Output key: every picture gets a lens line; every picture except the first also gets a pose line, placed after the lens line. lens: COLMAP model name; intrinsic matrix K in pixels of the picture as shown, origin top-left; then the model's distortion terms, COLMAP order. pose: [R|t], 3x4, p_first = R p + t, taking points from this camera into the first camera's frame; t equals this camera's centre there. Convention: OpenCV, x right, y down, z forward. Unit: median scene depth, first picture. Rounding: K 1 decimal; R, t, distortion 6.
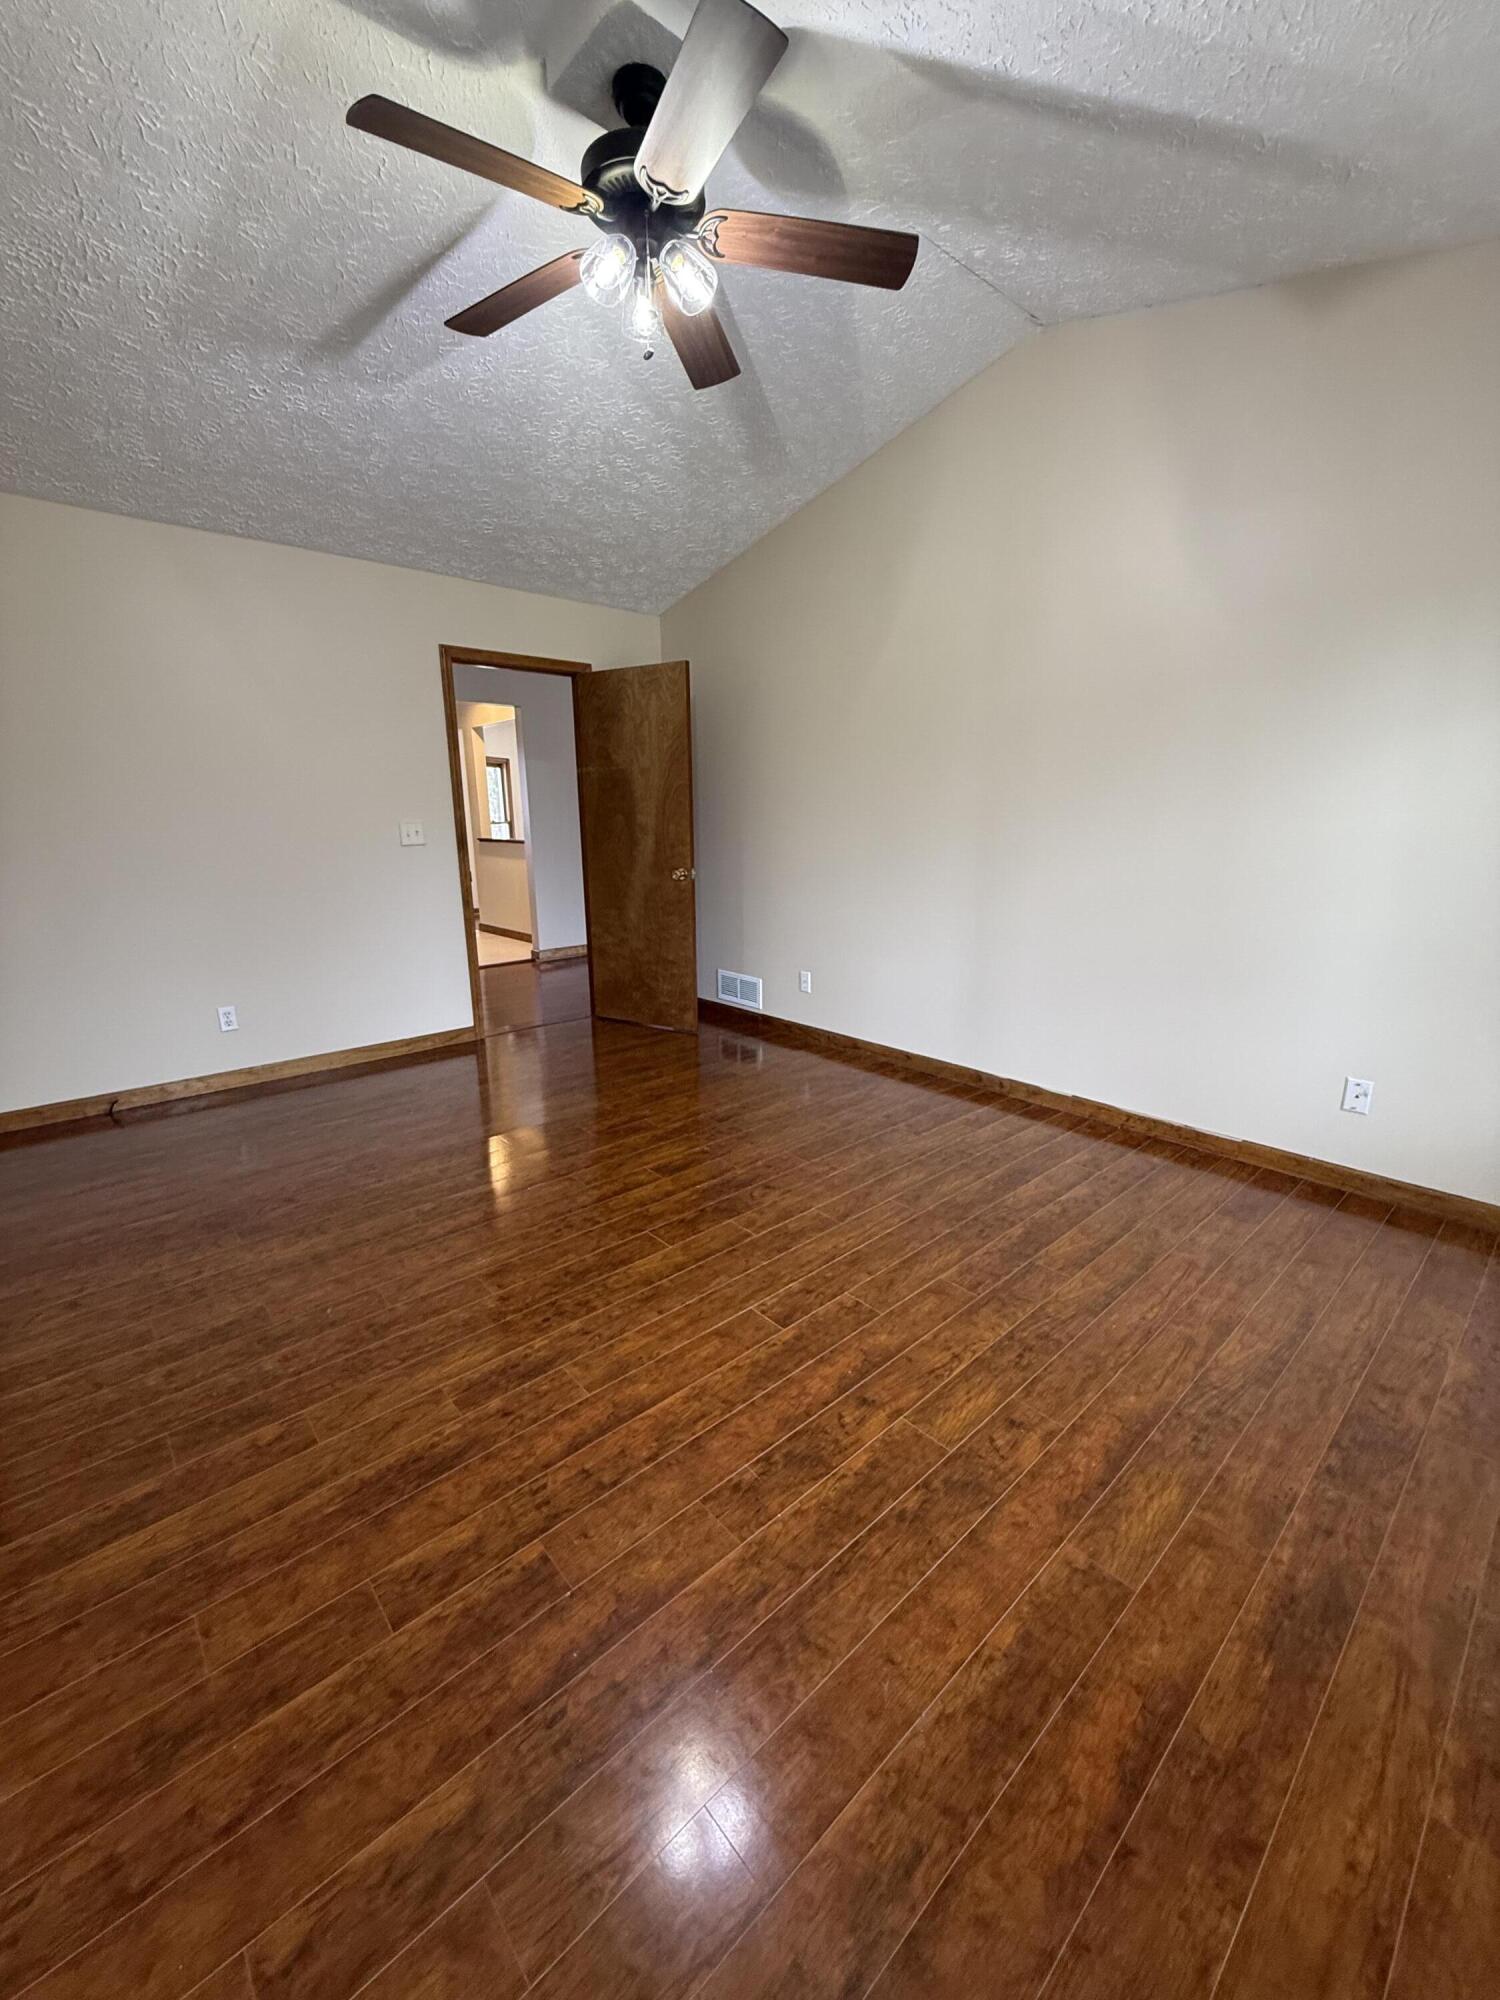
lens RADIAL K [[800.0, 0, 743.5], [0, 800.0, 994.3], [0, 0, 1]] dist [-0.001059, 0.000456]
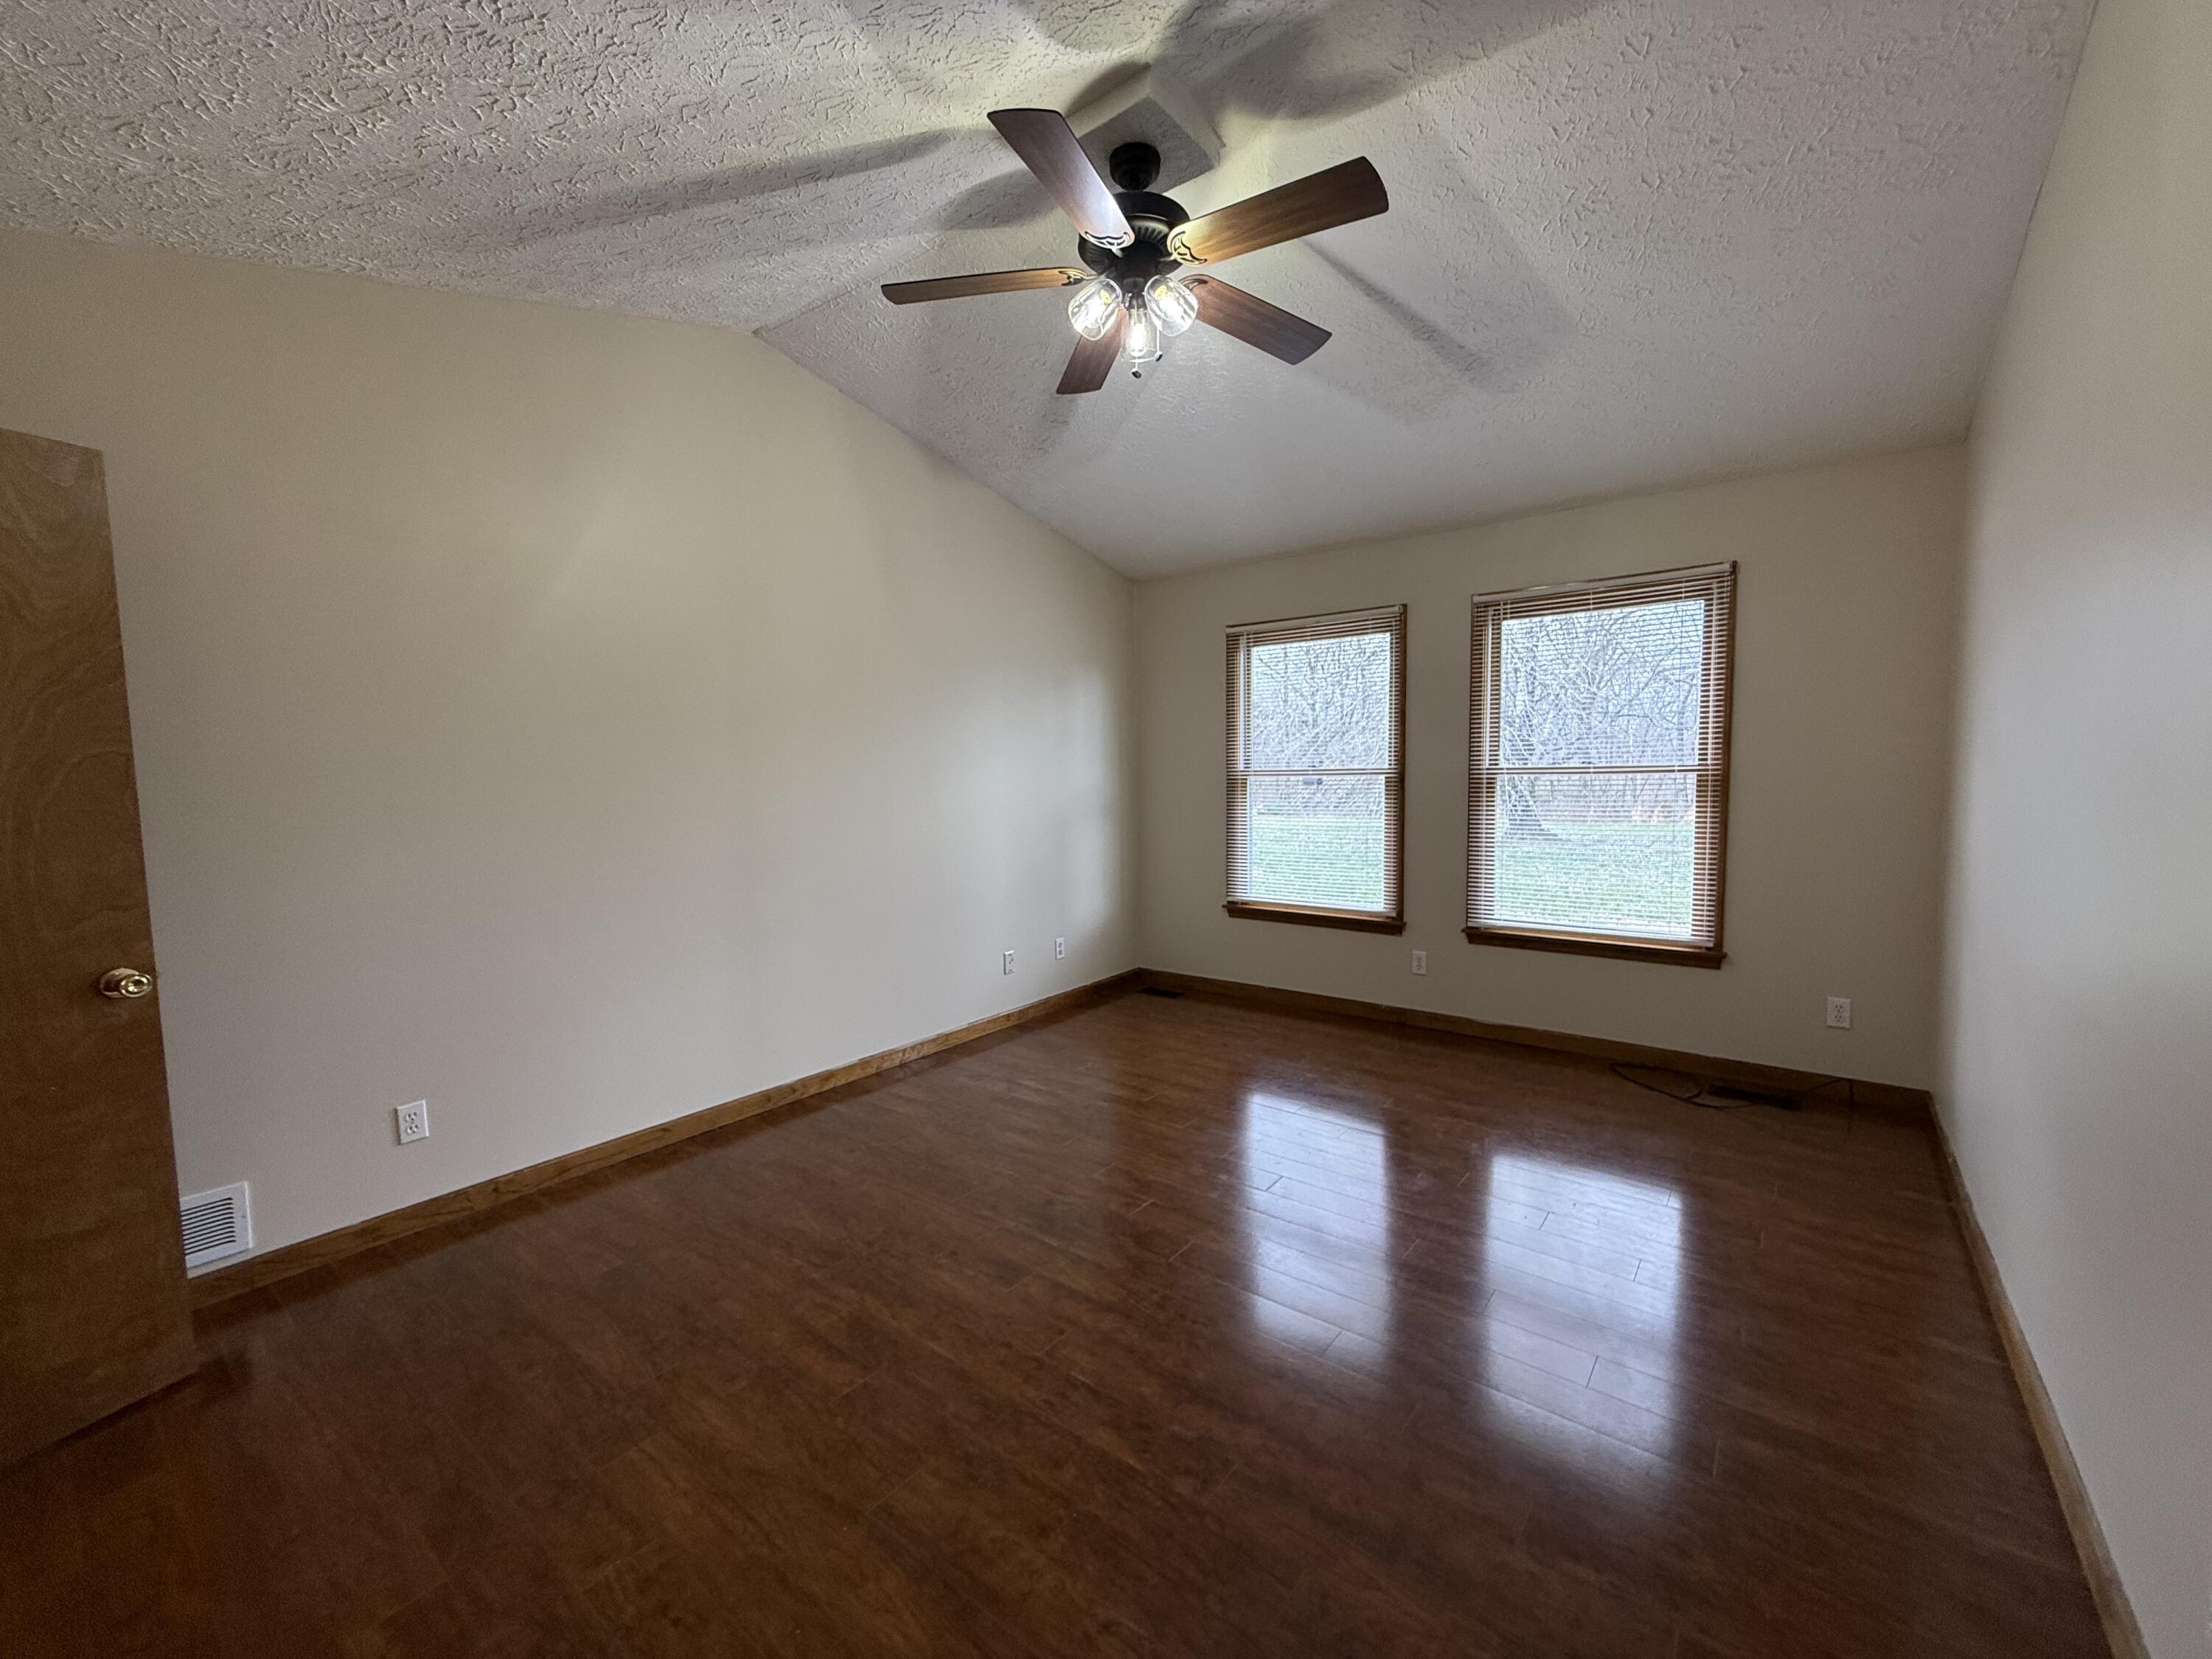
lens RADIAL K [[884.8, 0, 1096.4], [0, 884.8, 834.9], [0, 0, 1]] dist [-0.001059, 0.000456]
pose [[-0.173958, -0.059638, 0.982946, -0.758867], [0.244377, 0.964326, 0.101757, -0.198186], [-0.953949, 0.257911, -0.153178, 0.817514]]
